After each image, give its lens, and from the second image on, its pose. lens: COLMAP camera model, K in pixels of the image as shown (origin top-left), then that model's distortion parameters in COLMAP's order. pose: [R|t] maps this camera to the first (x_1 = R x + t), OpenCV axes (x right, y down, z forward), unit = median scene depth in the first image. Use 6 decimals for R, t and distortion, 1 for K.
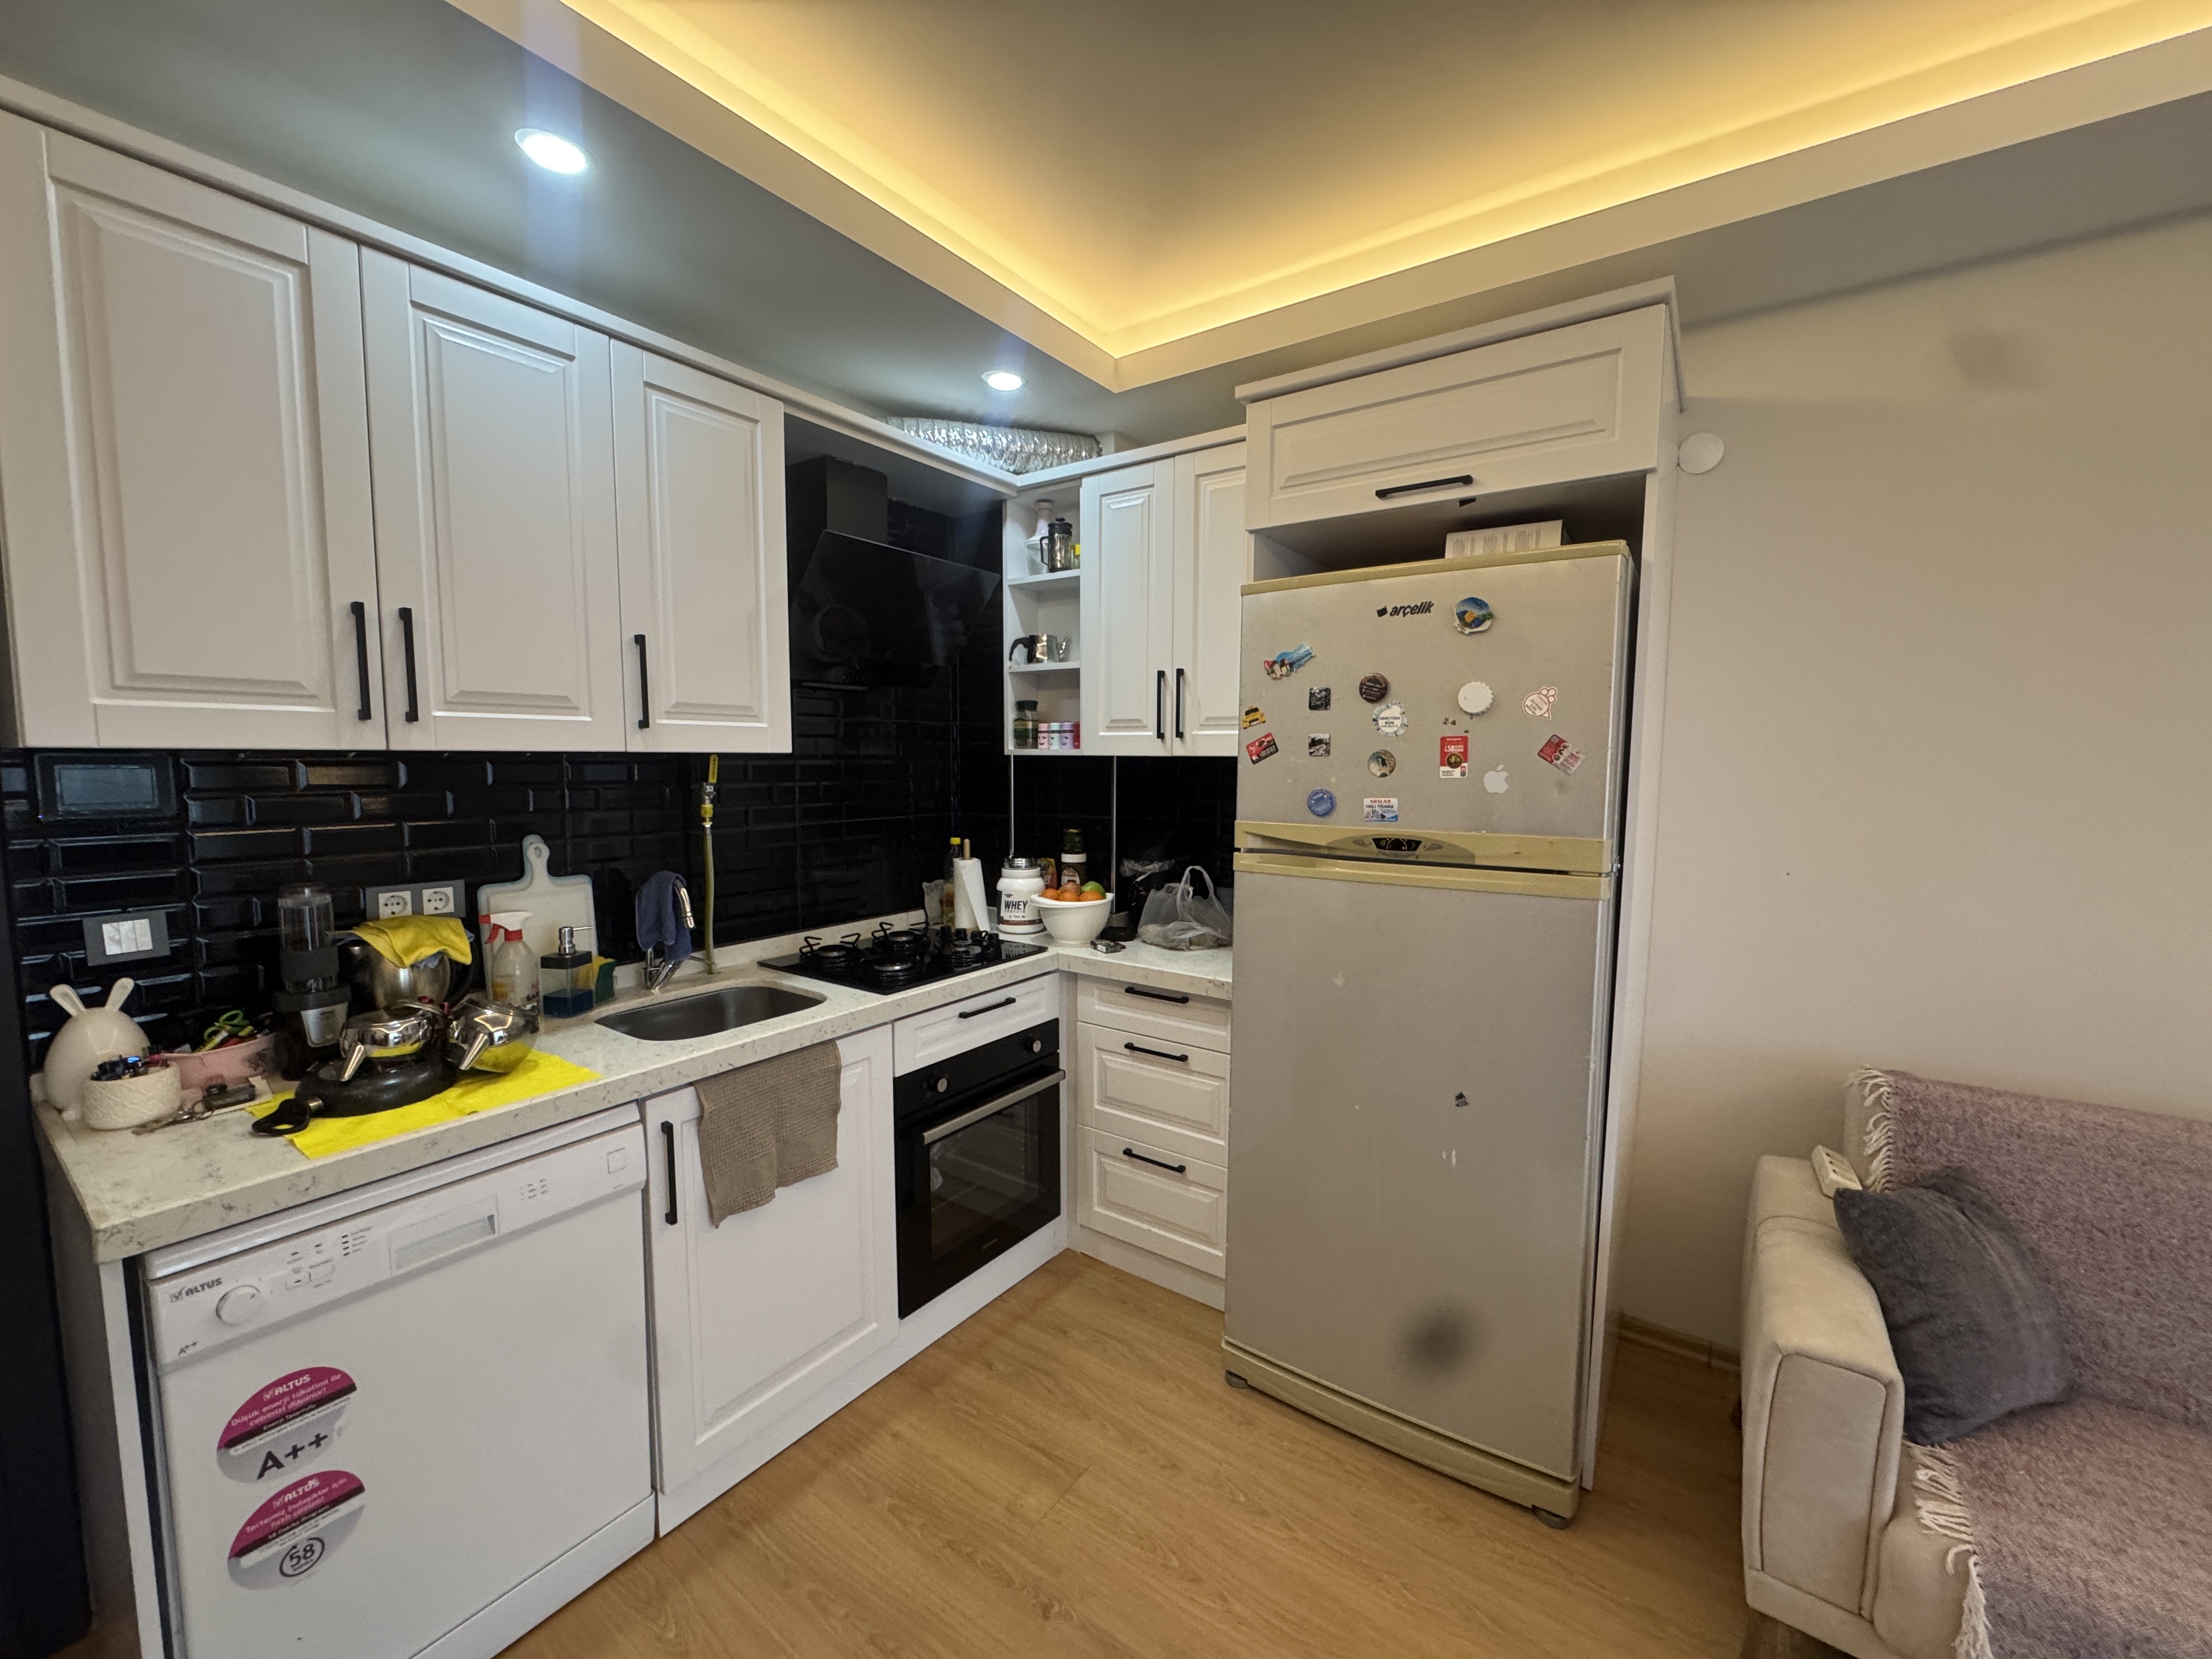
lens RADIAL K [[881.6, 0, 1103.5], [0, 881.6, 827.6], [0, 0, 1]] dist [-0.001124, 0.000130]
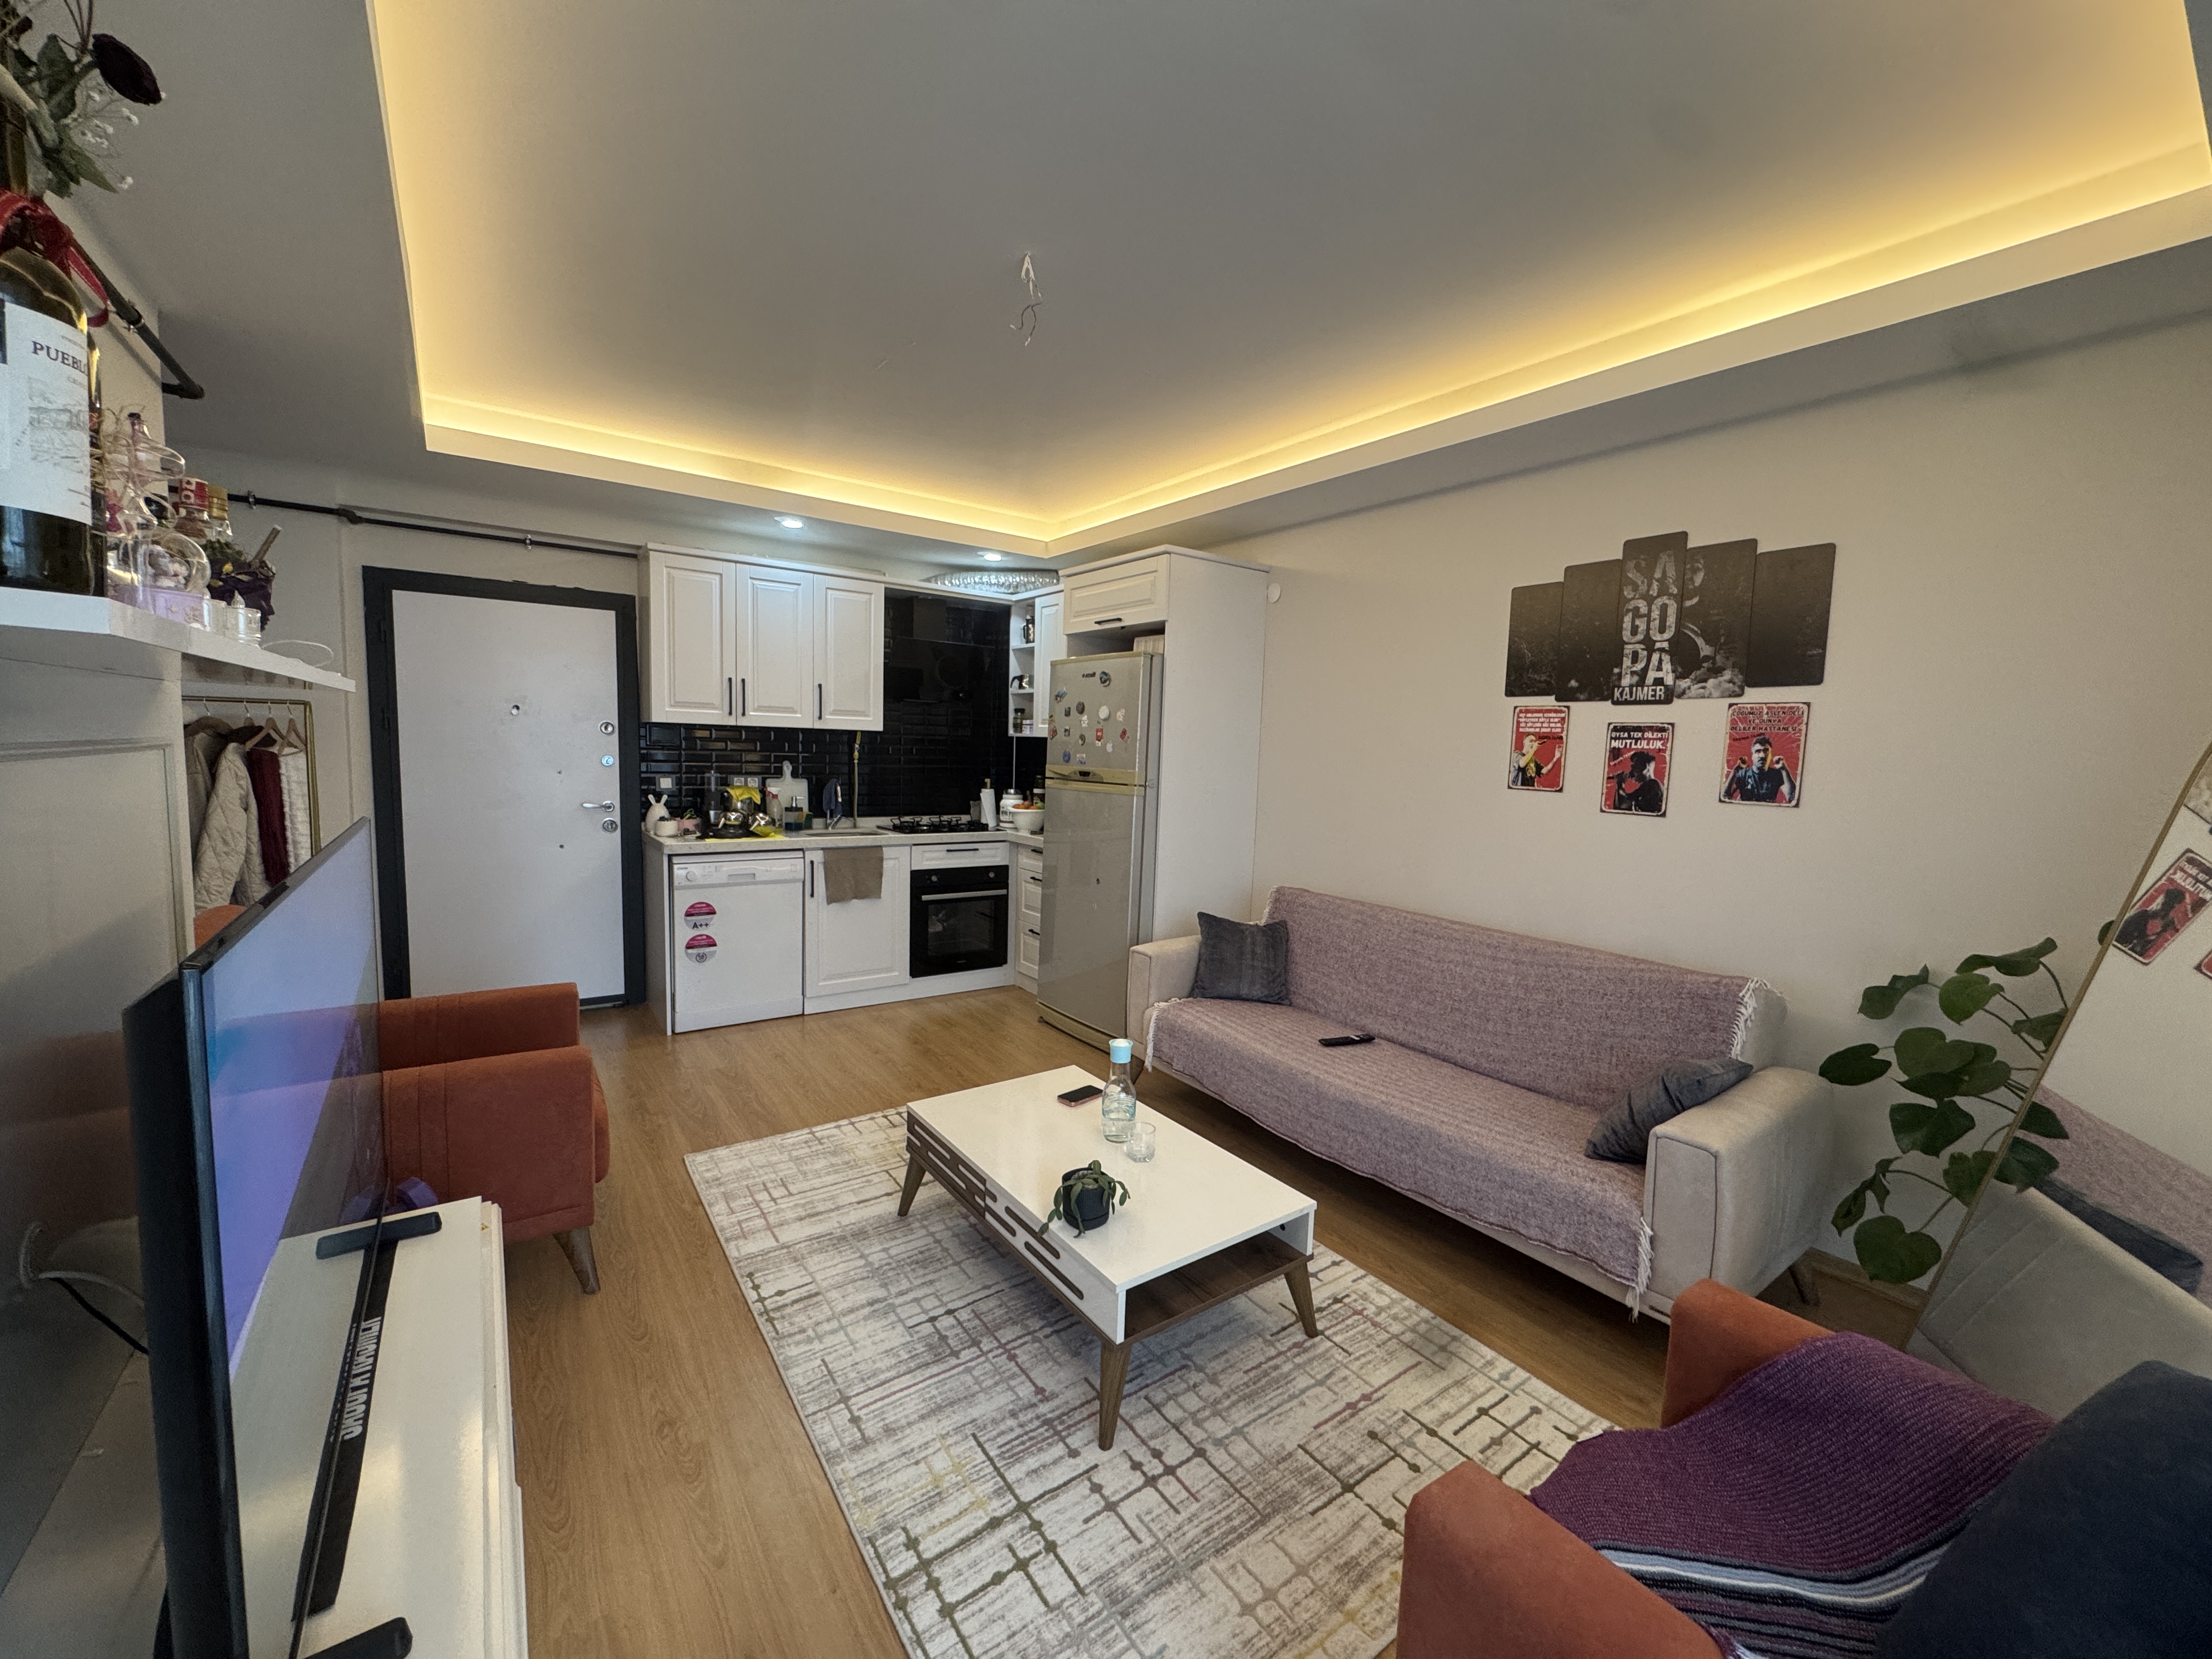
lens RADIAL K [[881.6, 0, 1103.5], [0, 881.6, 827.6], [0, 0, 1]] dist [-0.001124, 0.000130]
pose [[0.944942, 0.057222, -0.322196, 1.077292], [-0.055324, 0.998355, 0.015052, 0.115997], [0.322528, 0.003602, 0.946553, -1.141823]]
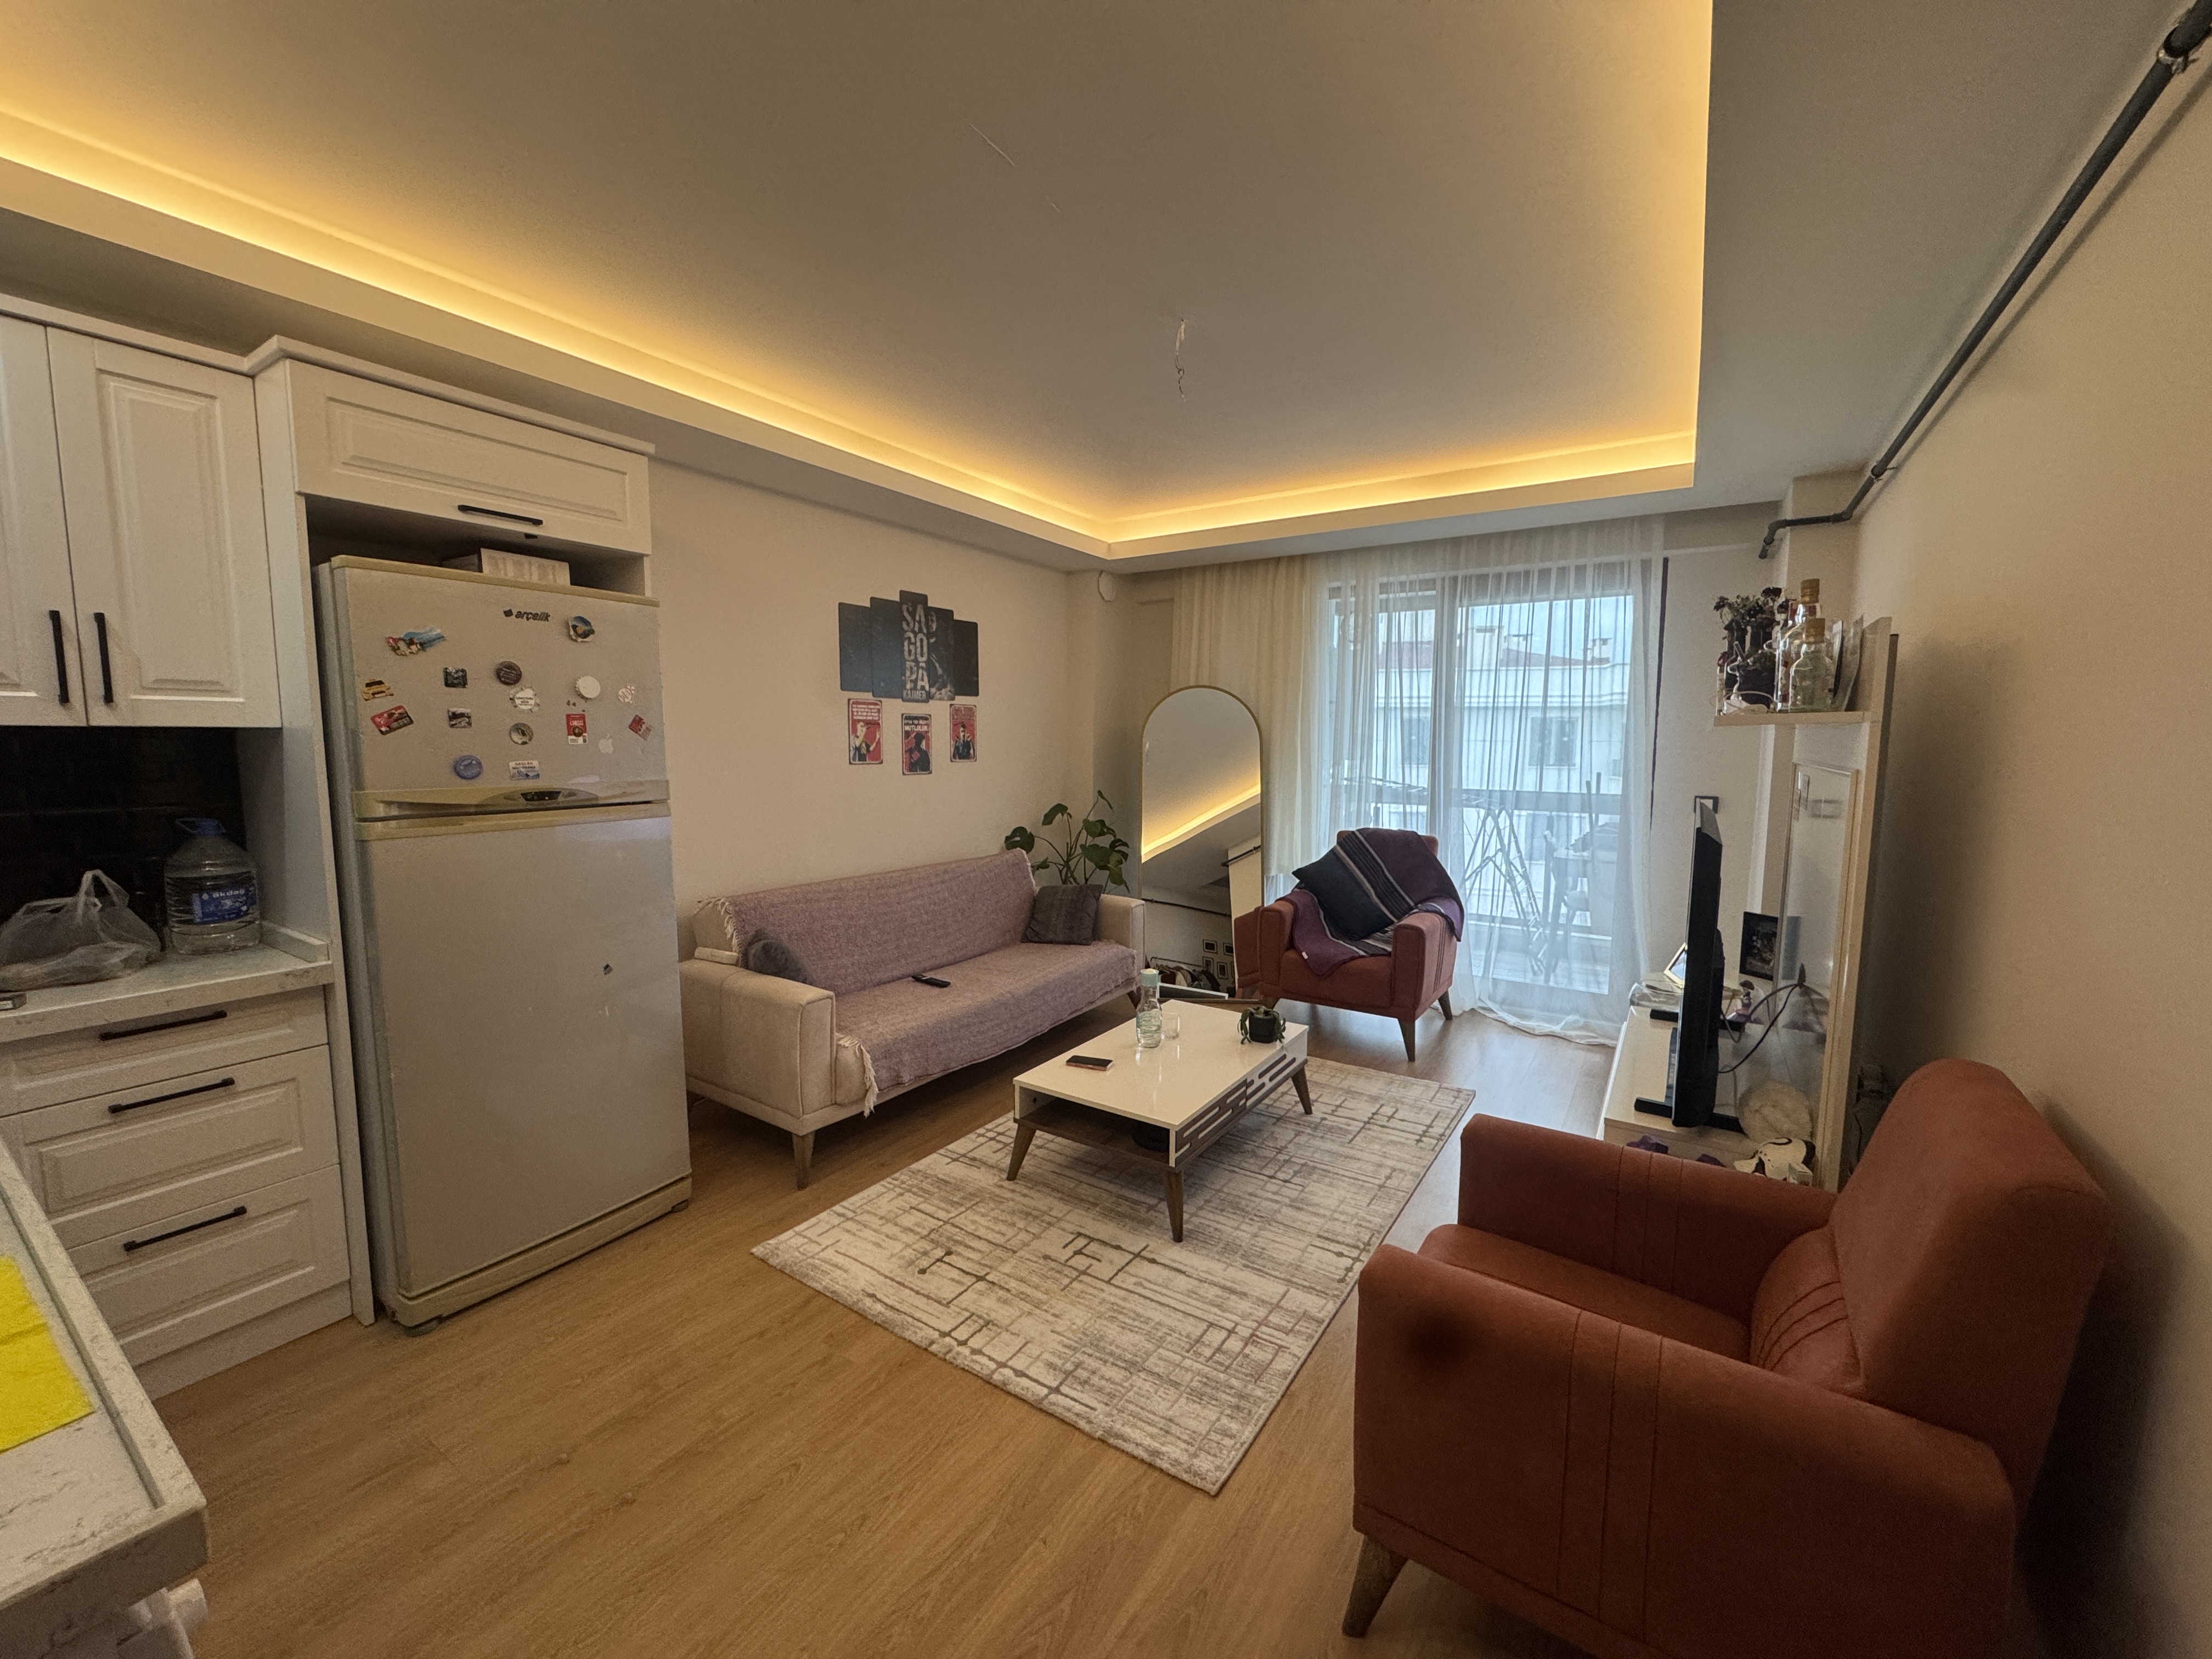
lens RADIAL K [[881.6, 0, 1103.5], [0, 881.6, 827.6], [0, 0, 1]] dist [-0.001124, 0.000130]
pose [[-0.032974, -0.105856, 0.993835, -0.929798], [0.078825, 0.991003, 0.108170, -0.009525], [-0.996343, 0.081906, -0.024334, 0.194743]]
